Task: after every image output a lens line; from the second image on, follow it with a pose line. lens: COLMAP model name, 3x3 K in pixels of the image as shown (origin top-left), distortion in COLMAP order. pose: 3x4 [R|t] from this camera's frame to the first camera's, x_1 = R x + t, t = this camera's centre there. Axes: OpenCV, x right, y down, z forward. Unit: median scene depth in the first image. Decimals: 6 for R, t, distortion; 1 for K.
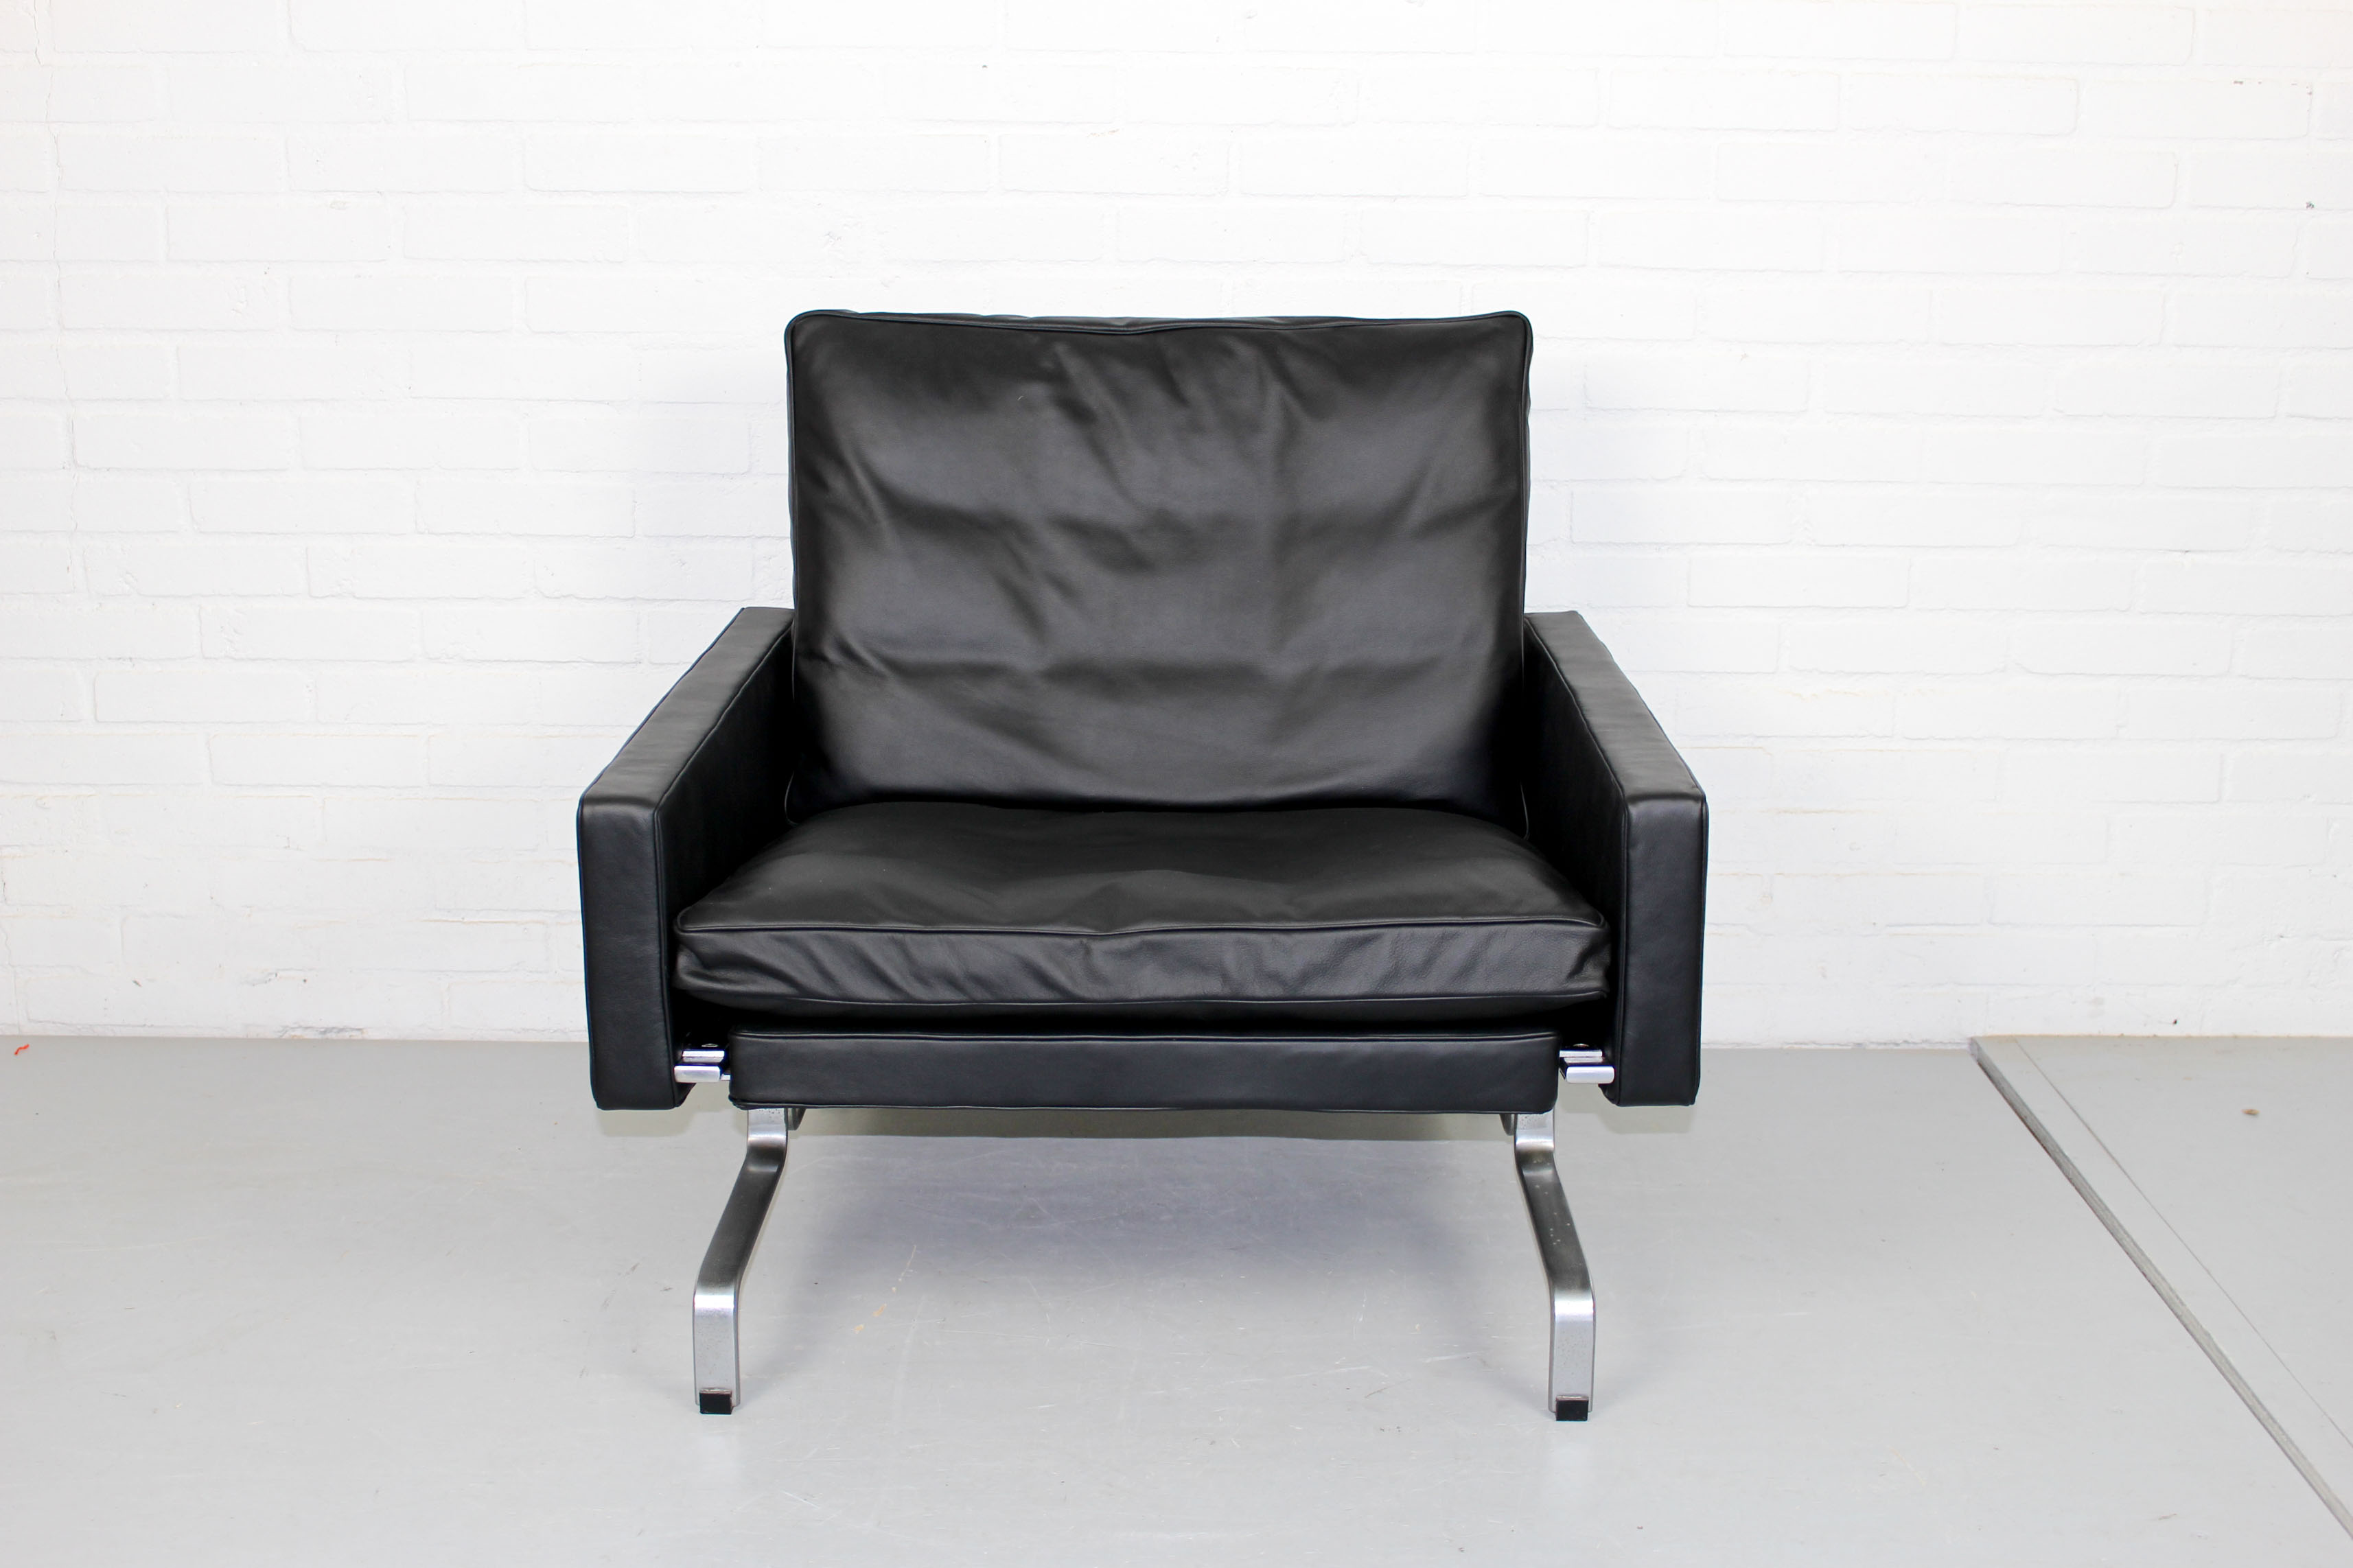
lens RADIAL K [[2904.9, 0, 1178.9], [0, 2904.9, 788.0], [0, 0, 1]] dist [-0.055553, 0.000000]
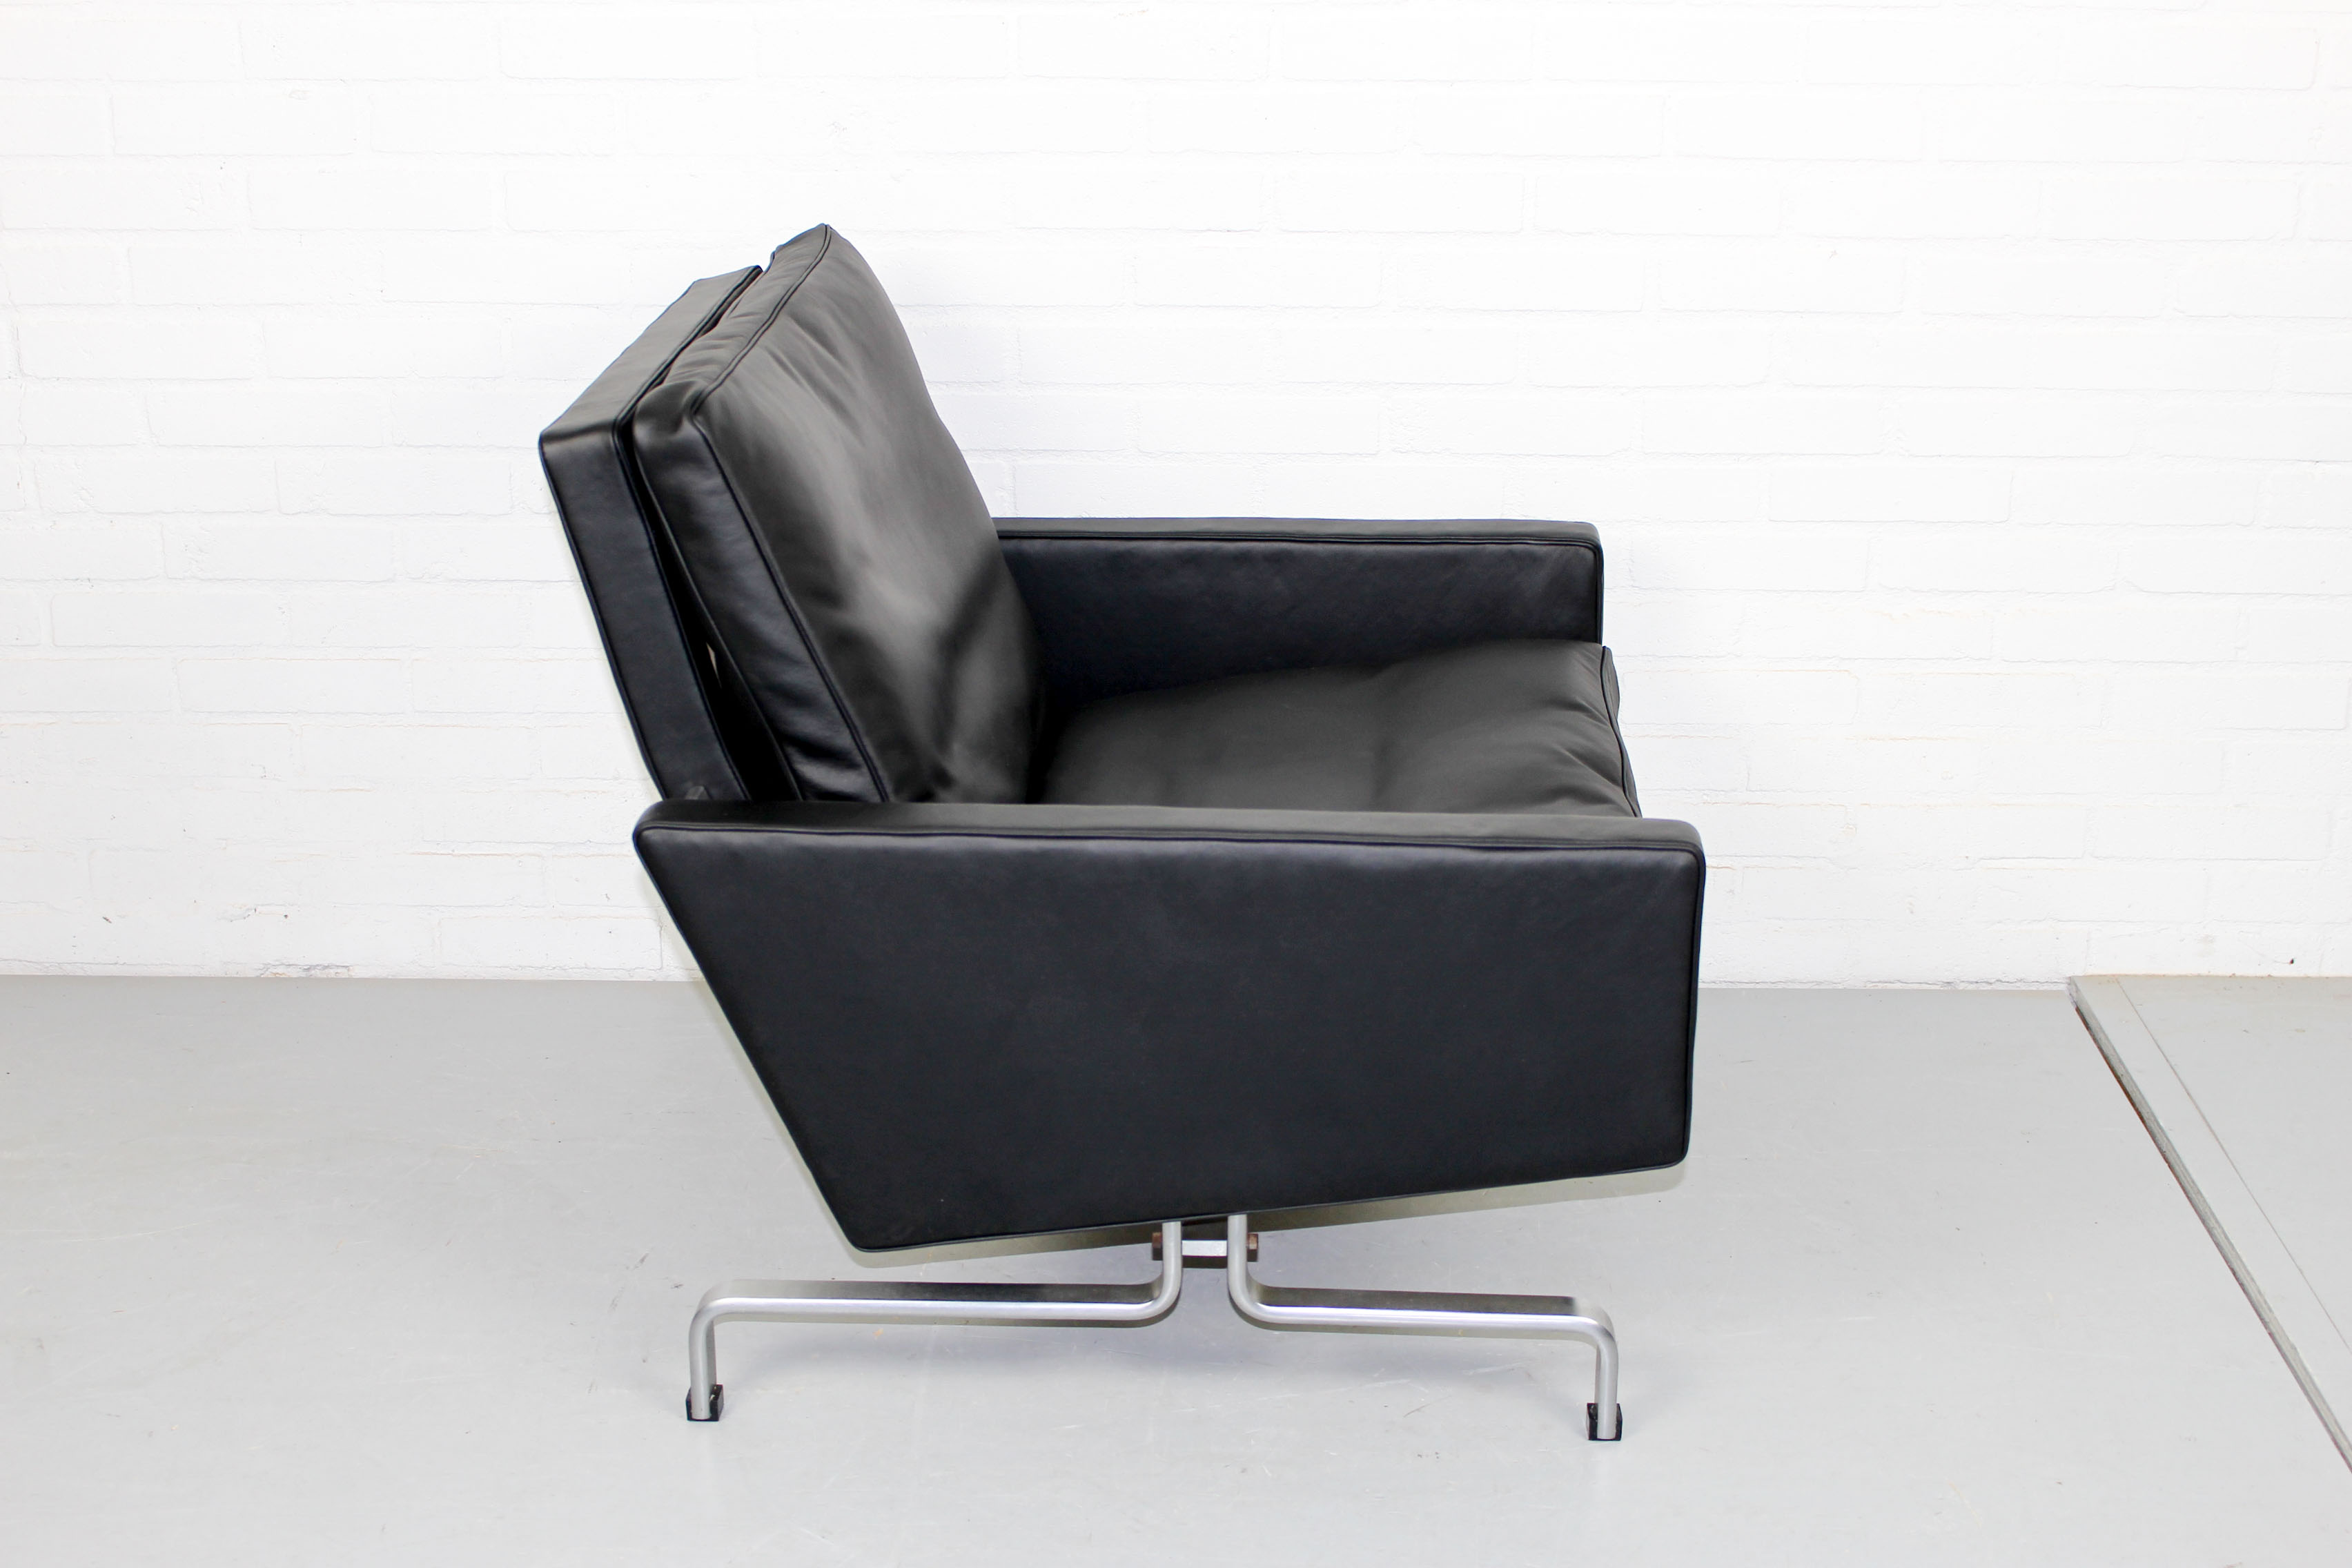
lens RADIAL K [[3296.9, 0, 1181.2], [0, 3296.9, 783.2], [0, 0, 1]] dist [-0.028217, 0.000000]
pose [[0.999795, -0.000413, -0.020226, 0.010927], [0.002452, 0.994899, 0.100845, -0.094052], [0.020081, -0.100874, 0.994697, -0.058878]]
